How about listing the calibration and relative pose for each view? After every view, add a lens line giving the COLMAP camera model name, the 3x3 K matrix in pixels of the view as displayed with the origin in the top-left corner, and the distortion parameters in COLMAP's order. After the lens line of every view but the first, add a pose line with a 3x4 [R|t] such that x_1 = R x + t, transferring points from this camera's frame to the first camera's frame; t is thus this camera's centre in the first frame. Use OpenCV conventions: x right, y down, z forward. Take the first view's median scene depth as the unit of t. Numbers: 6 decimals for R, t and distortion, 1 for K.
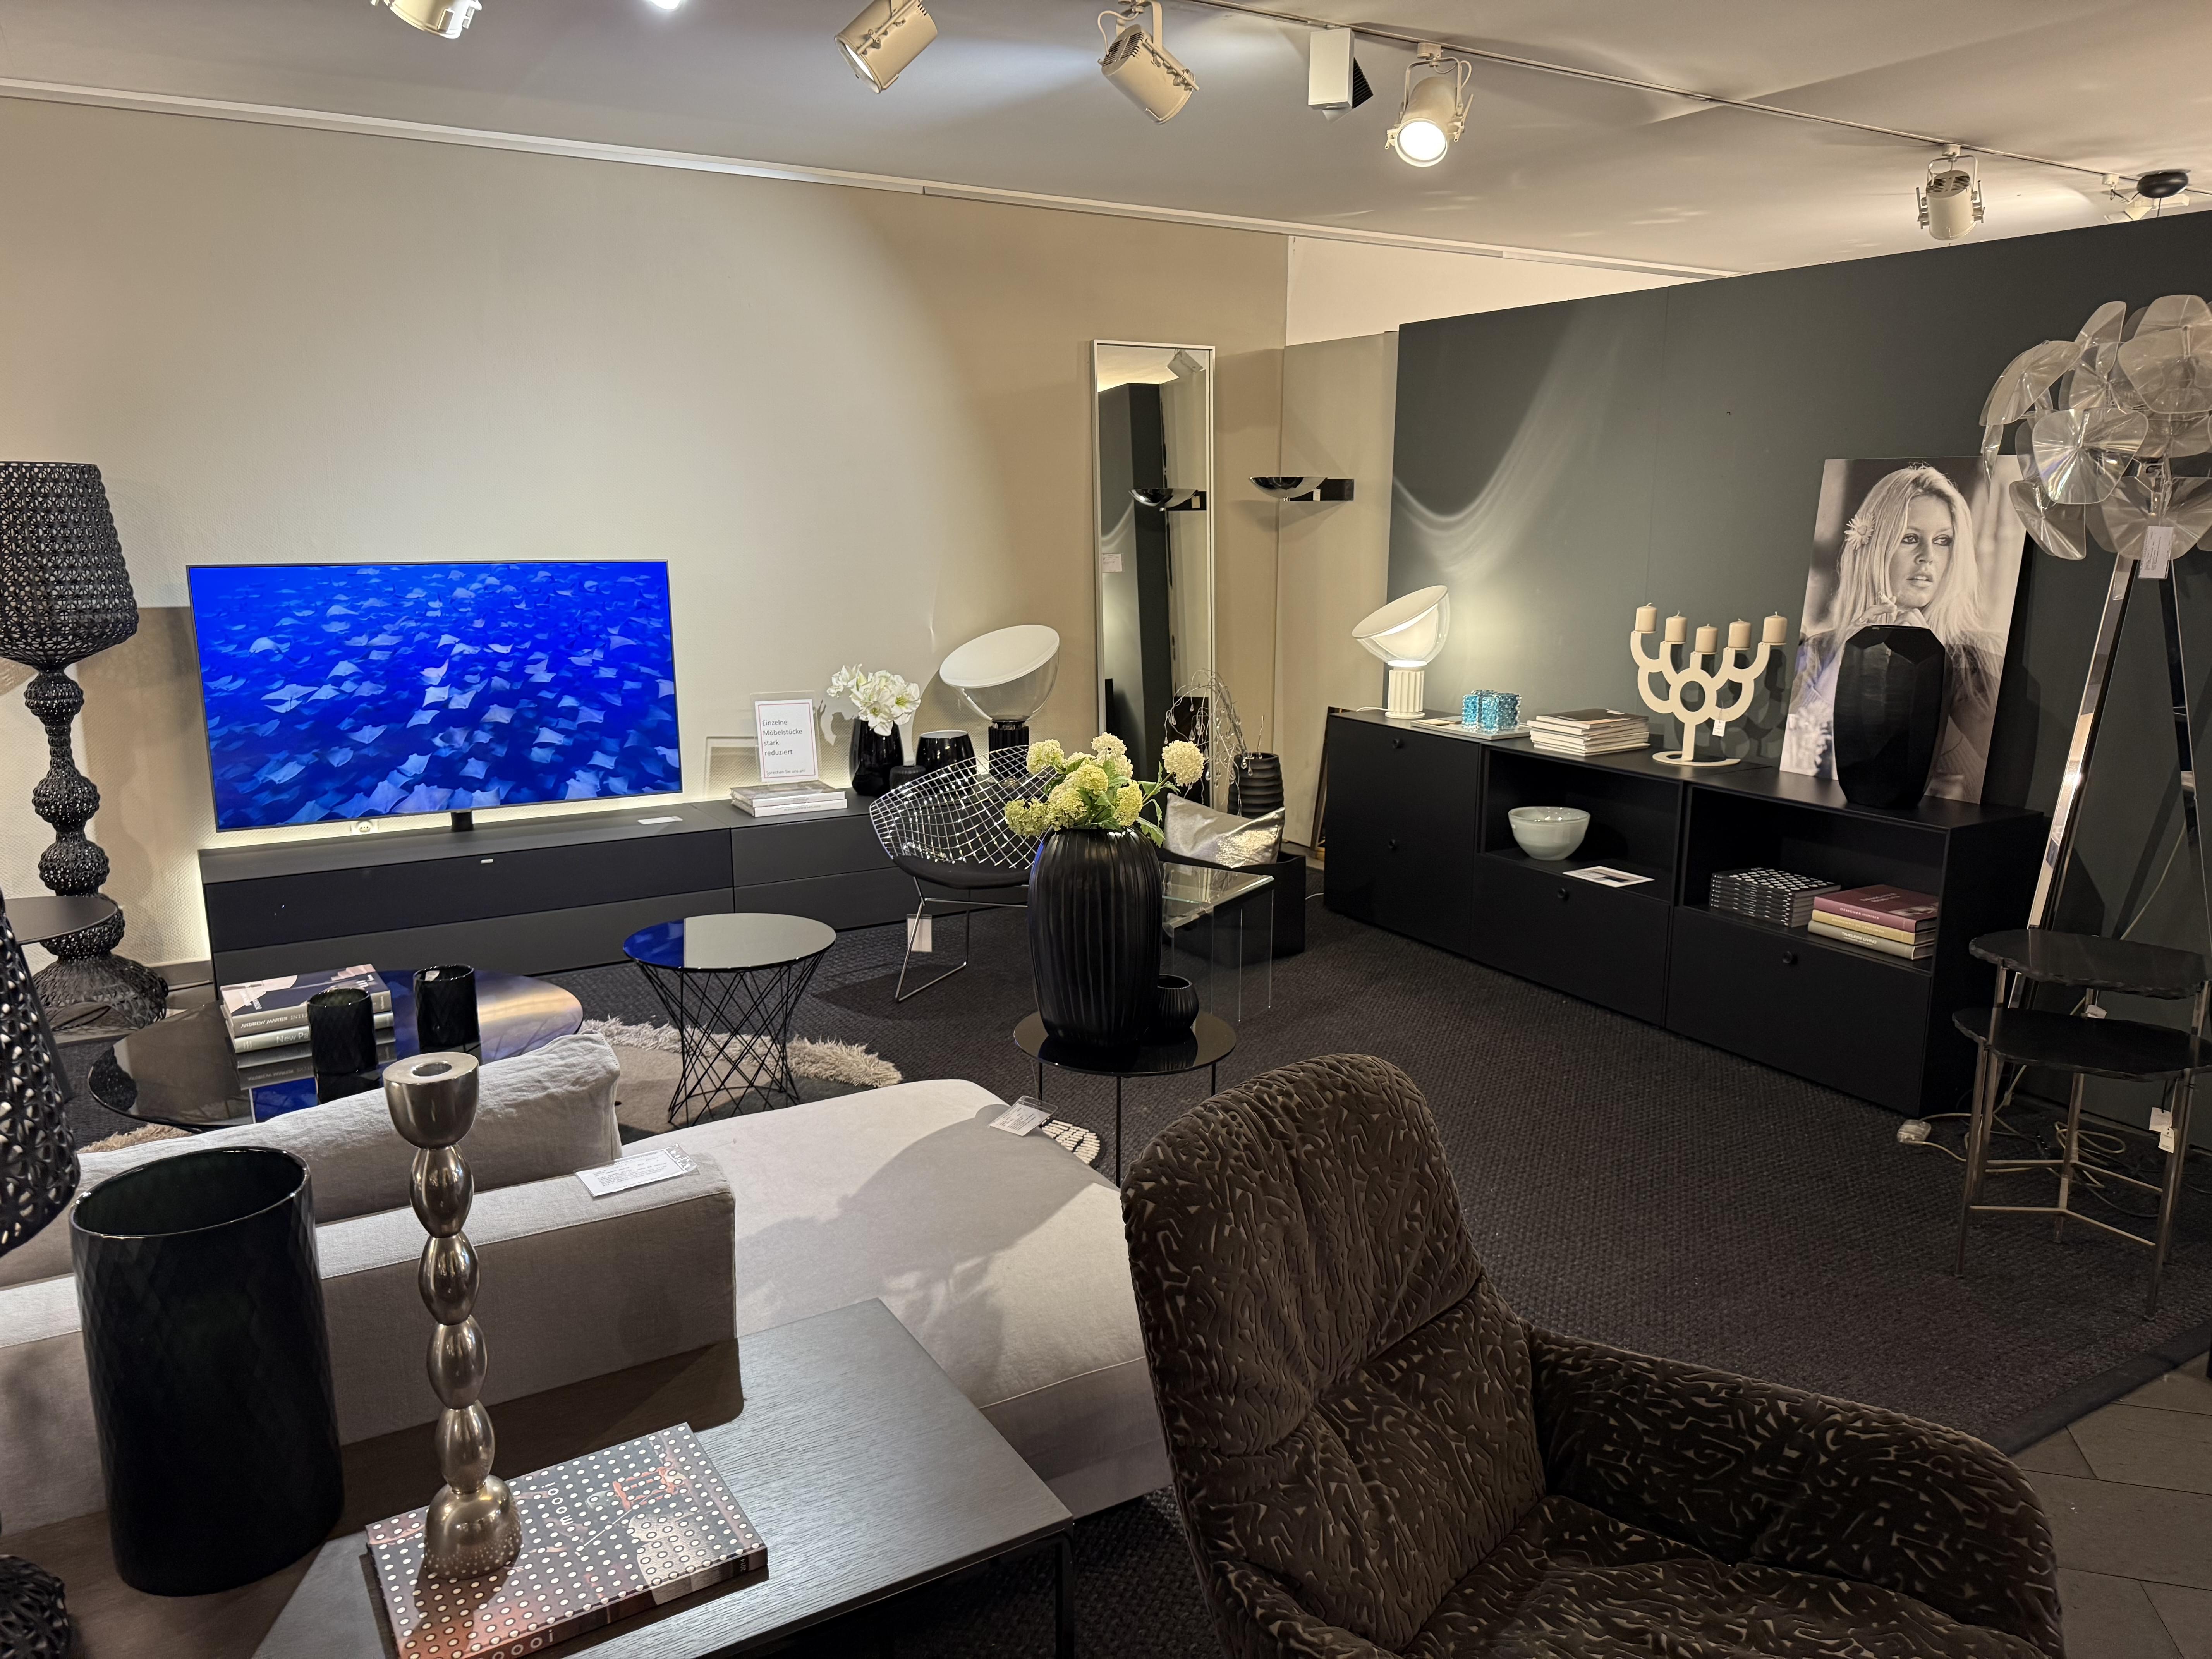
lens RADIAL K [[1566.3, 0, 1105.8], [0, 1566.3, 837.5], [0, 0, 1]] dist [0.002468, 0.000389]
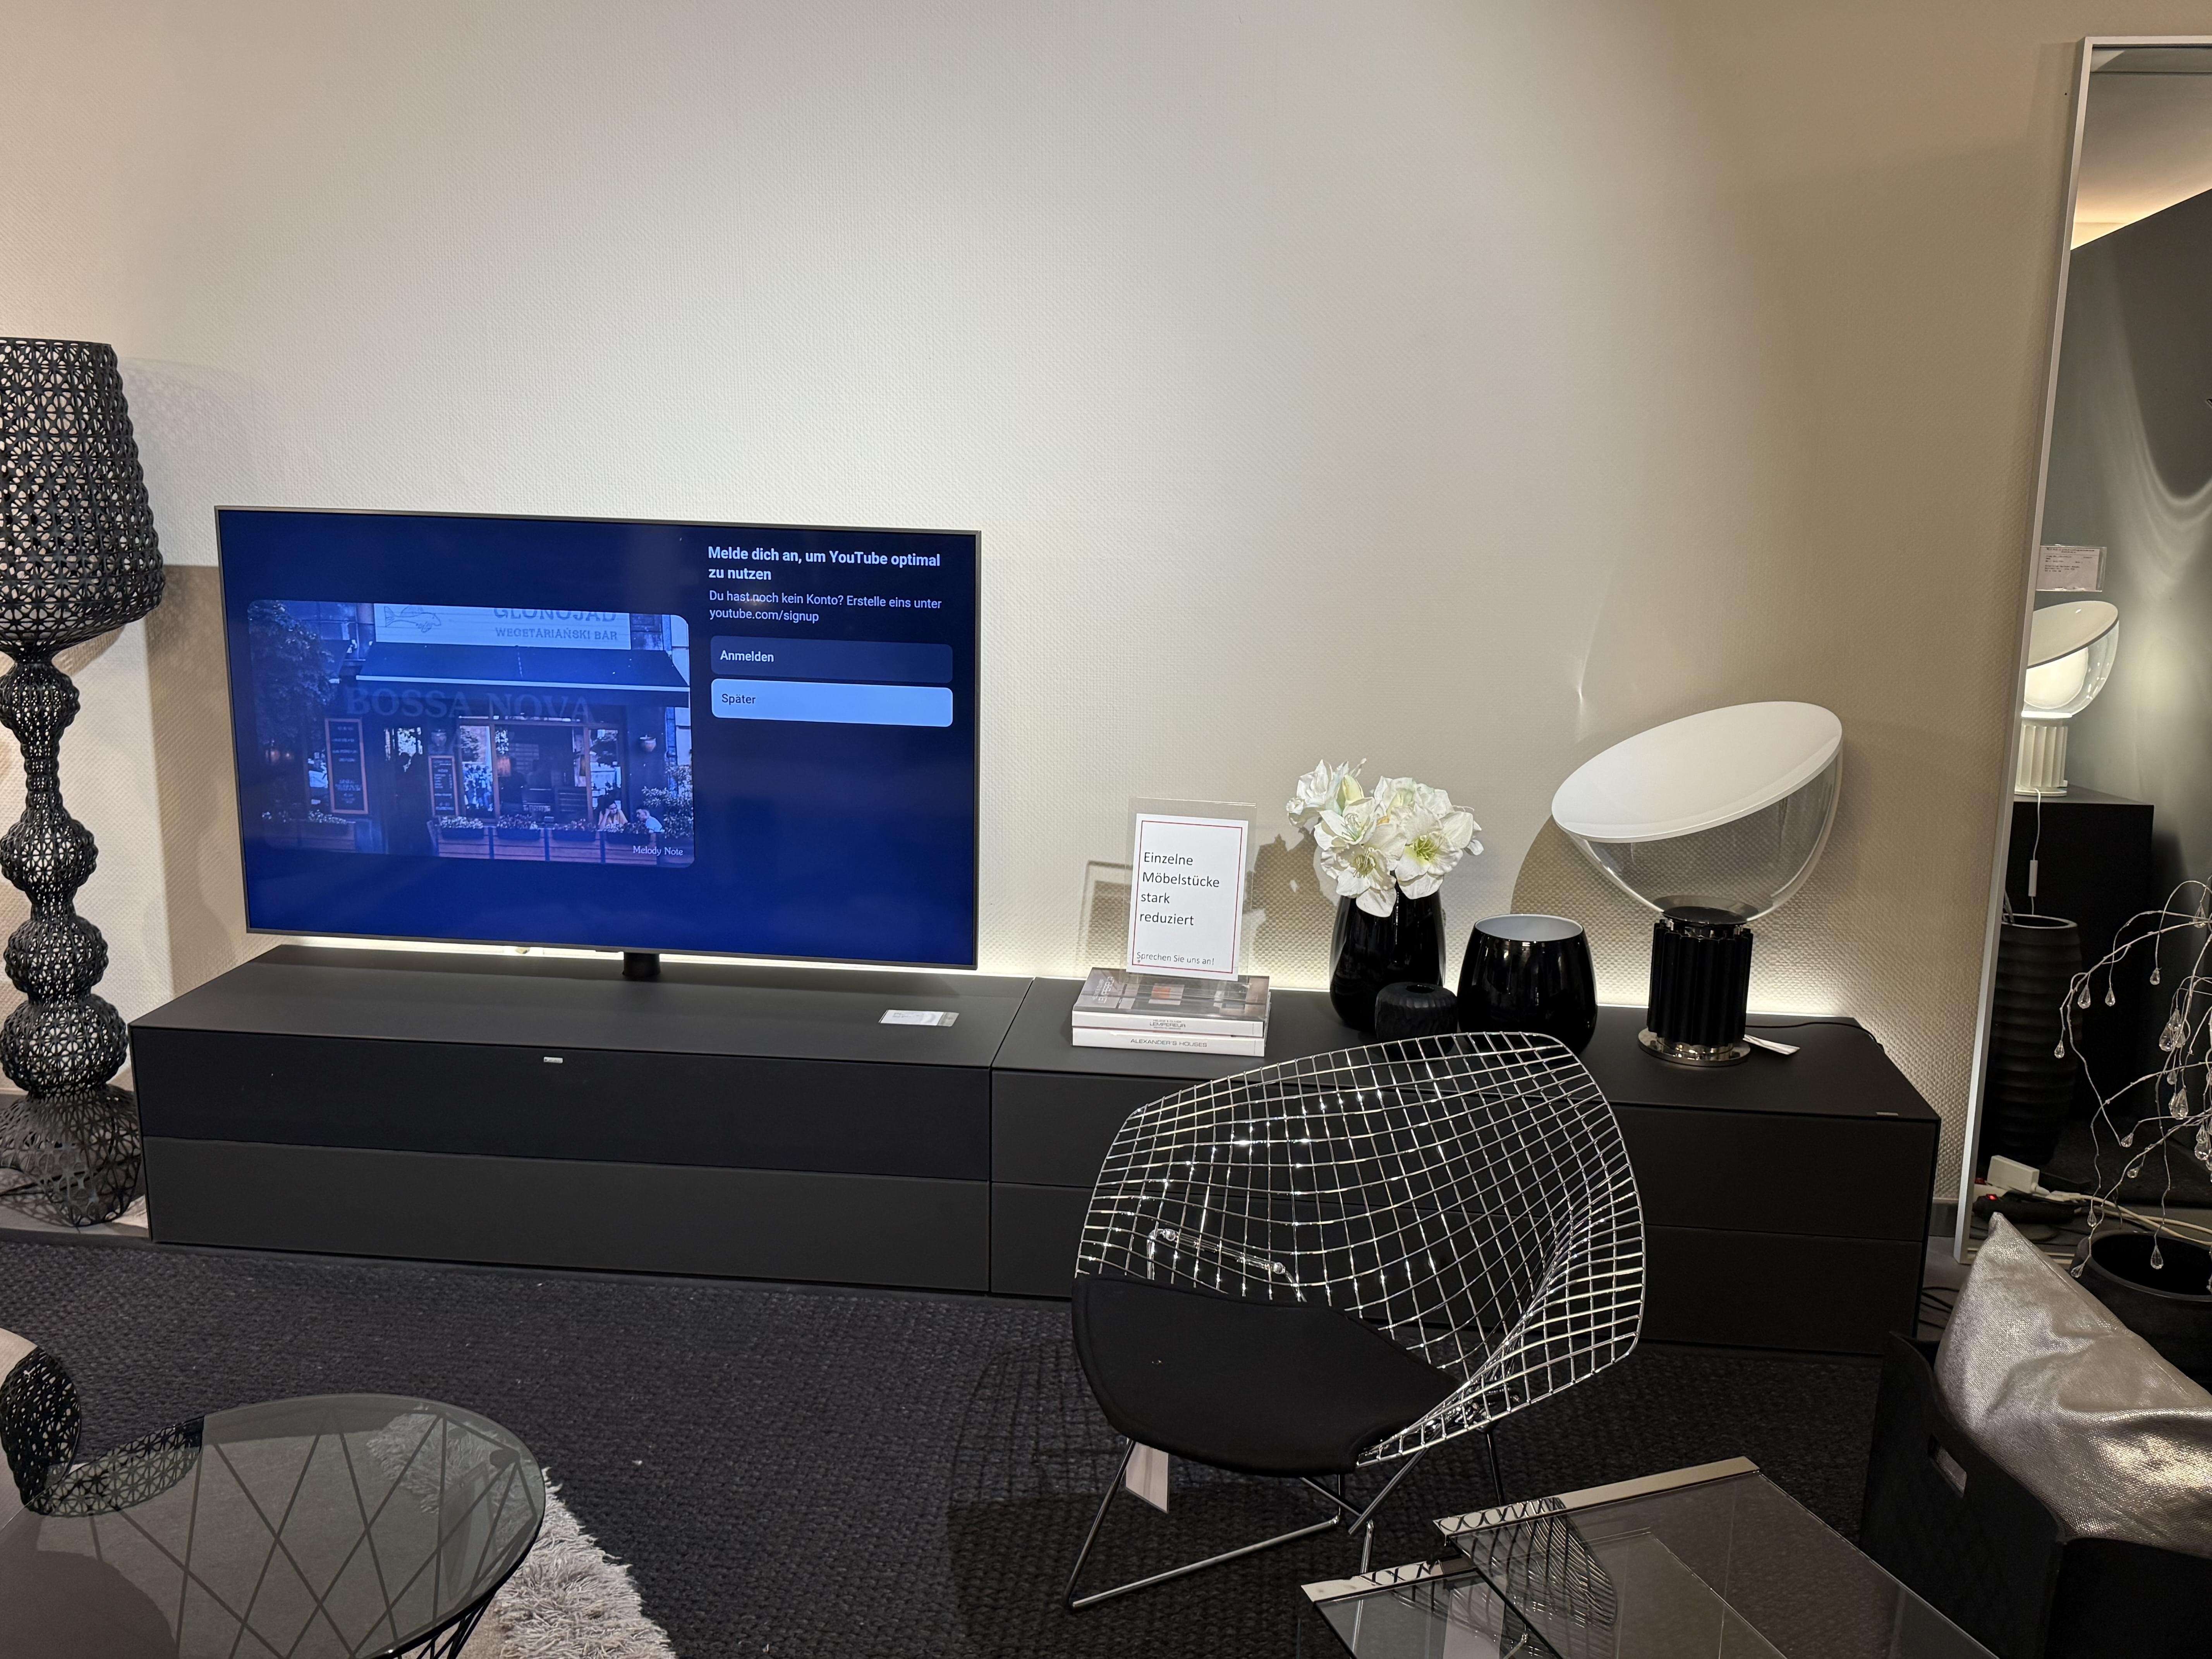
lens RADIAL K [[1836.3, 0, 1100.7], [0, 1836.3, 814.7], [0, 0, 1]] dist [0.013249, 0.001579]
pose [[0.795670, 0.133079, -0.590931, 0.120685], [-0.140816, 0.989478, 0.033228, -0.109036], [0.589135, 0.056774, 0.806038, 0.544012]]
